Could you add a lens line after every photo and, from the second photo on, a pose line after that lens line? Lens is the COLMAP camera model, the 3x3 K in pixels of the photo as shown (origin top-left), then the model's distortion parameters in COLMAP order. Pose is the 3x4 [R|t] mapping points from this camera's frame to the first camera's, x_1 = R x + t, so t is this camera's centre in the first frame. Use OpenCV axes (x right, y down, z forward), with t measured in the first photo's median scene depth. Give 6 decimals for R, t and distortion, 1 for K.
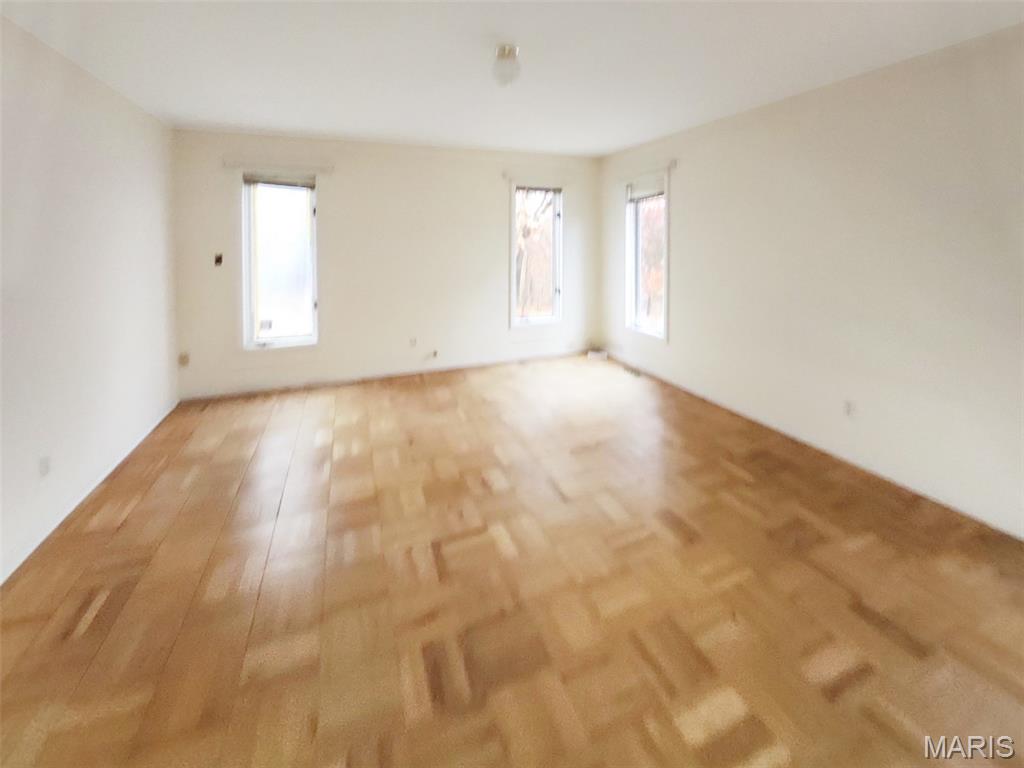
lens RADIAL K [[408.0, 0, 510.7], [0, 408.0, 294.0], [0, 0, 1]] dist [-0.002003, -0.000355]
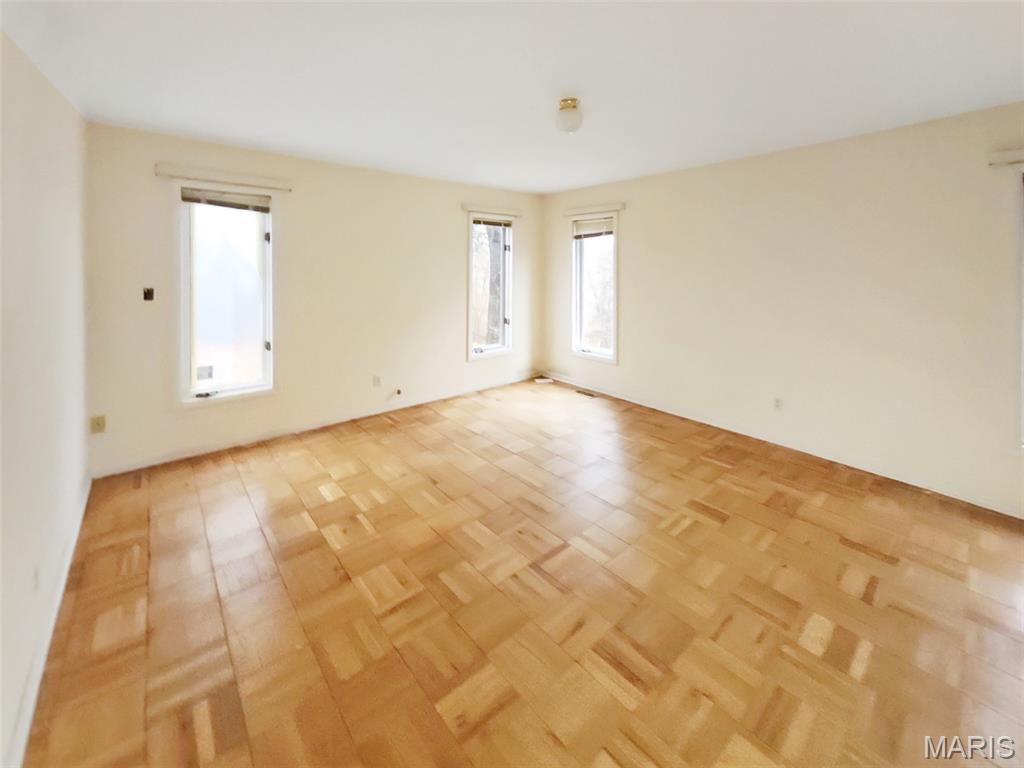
lens RADIAL K [[417.3, 0, 514.8], [0, 417.3, 315.1], [0, 0, 1]] dist [0.002611, 0.000218]
pose [[0.948382, -0.025909, 0.316070, -0.292499], [0.035202, 0.999099, -0.023727, 0.001672], [-0.315171, 0.033628, 0.948439, -0.003946]]
